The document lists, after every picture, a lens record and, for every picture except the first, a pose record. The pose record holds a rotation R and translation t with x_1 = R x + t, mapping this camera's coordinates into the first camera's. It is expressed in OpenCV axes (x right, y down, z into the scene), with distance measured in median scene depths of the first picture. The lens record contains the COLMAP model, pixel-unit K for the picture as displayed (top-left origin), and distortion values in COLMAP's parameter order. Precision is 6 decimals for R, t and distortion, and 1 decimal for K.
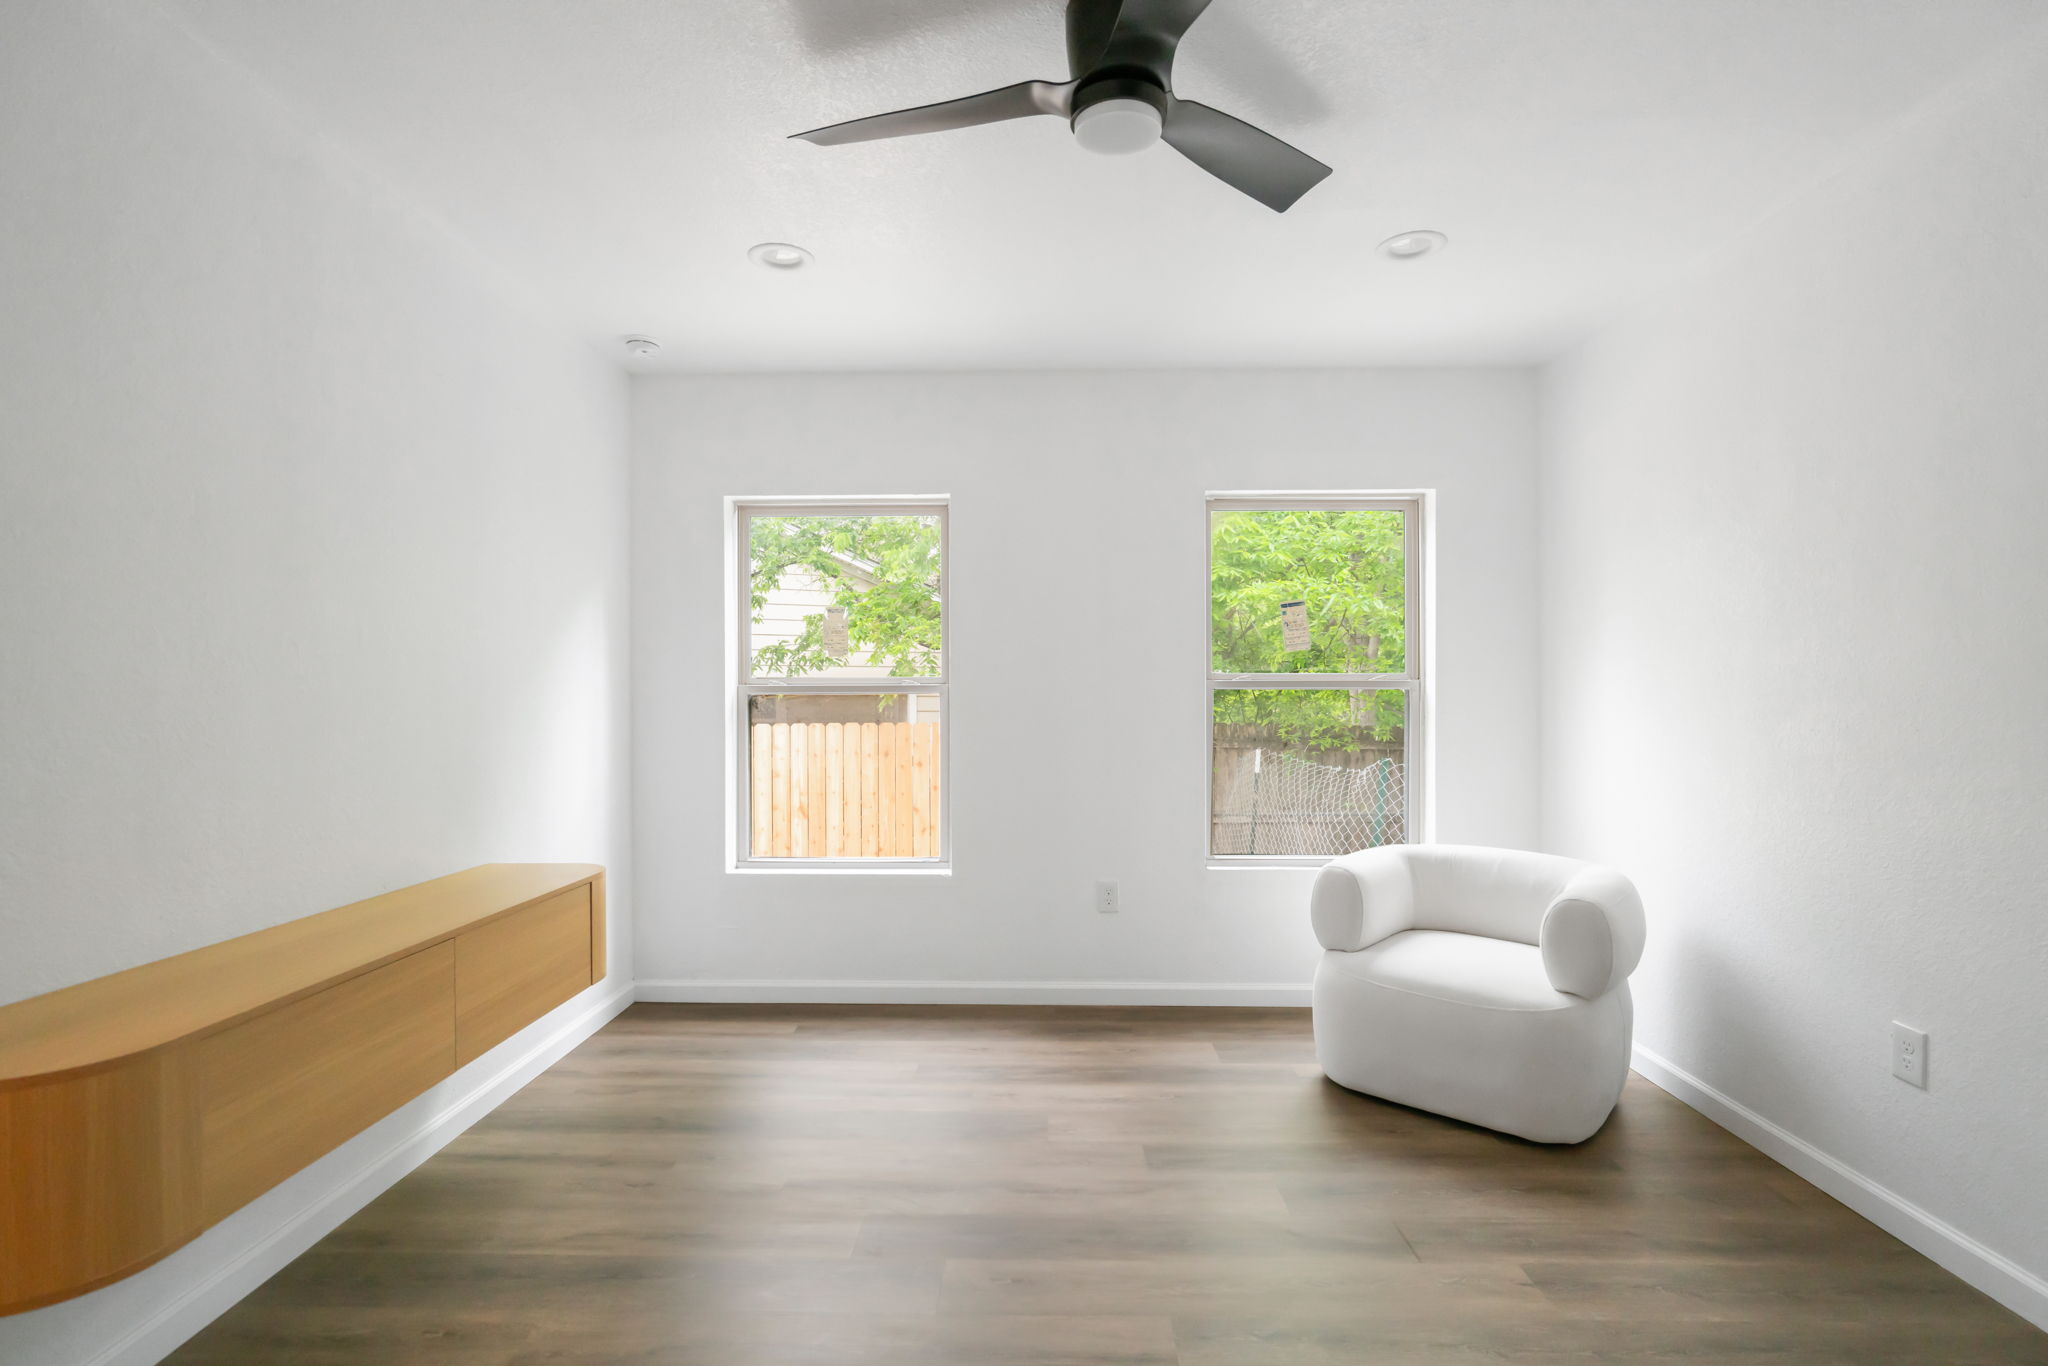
lens RADIAL K [[924.5, 0, 1024.0], [0, 924.5, 683.0], [0, 0, 1]] dist [-0.003584, 0.000500]
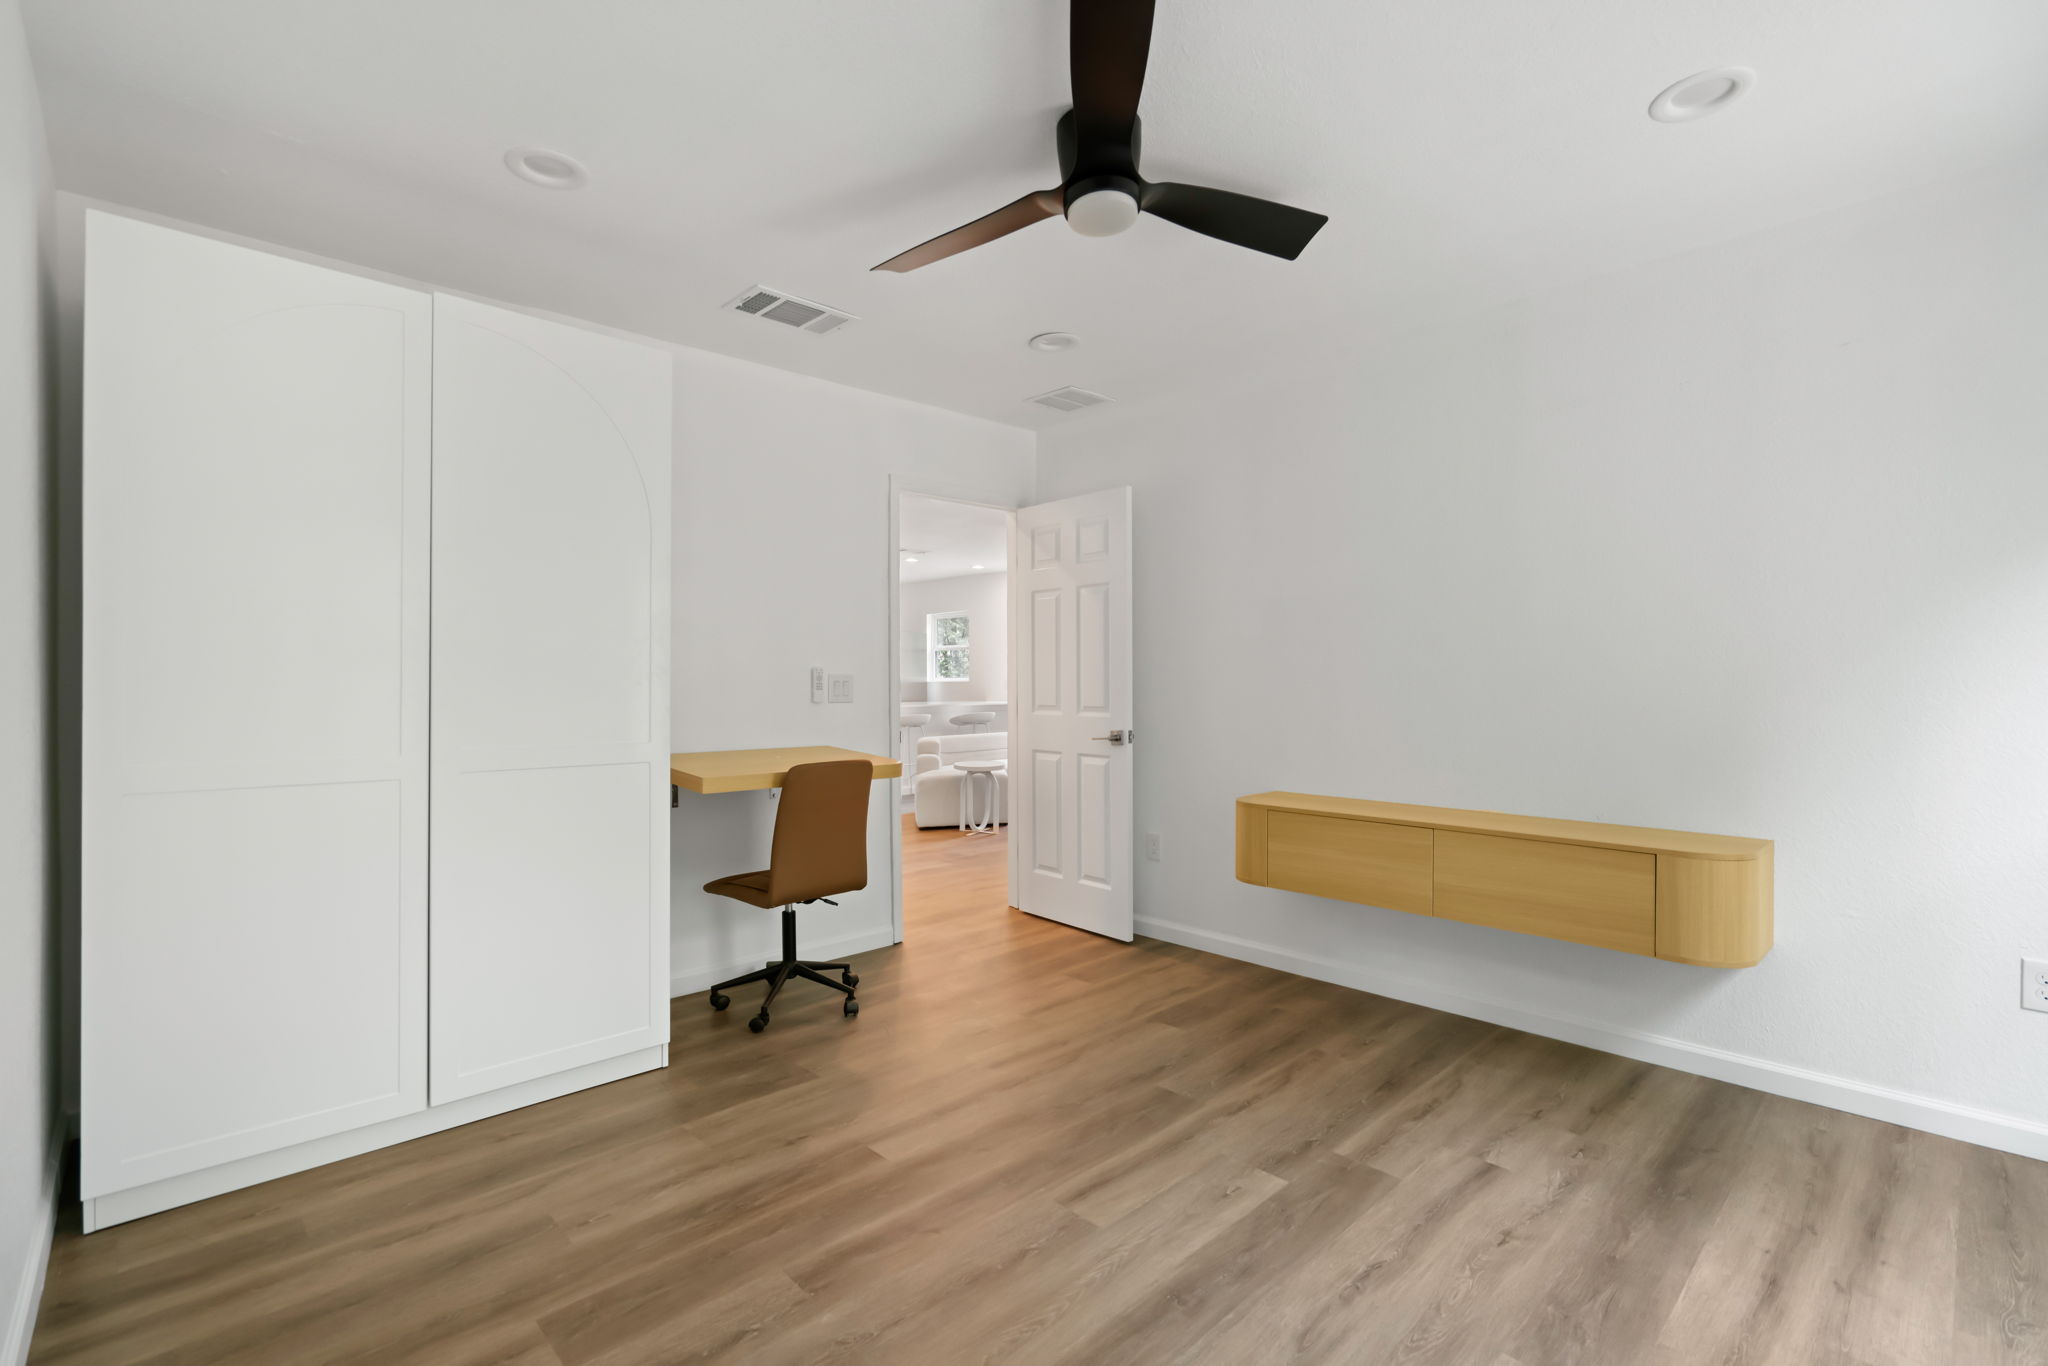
lens RADIAL K [[924.5, 0, 1024.0], [0, 924.5, 683.0], [0, 0, 1]] dist [-0.003584, 0.000500]
pose [[-0.702937, 0.005884, -0.711228, 0.873164], [0.013303, 0.999900, -0.004876, 0.032752], [0.711128, -0.012889, -0.702945, 1.490161]]
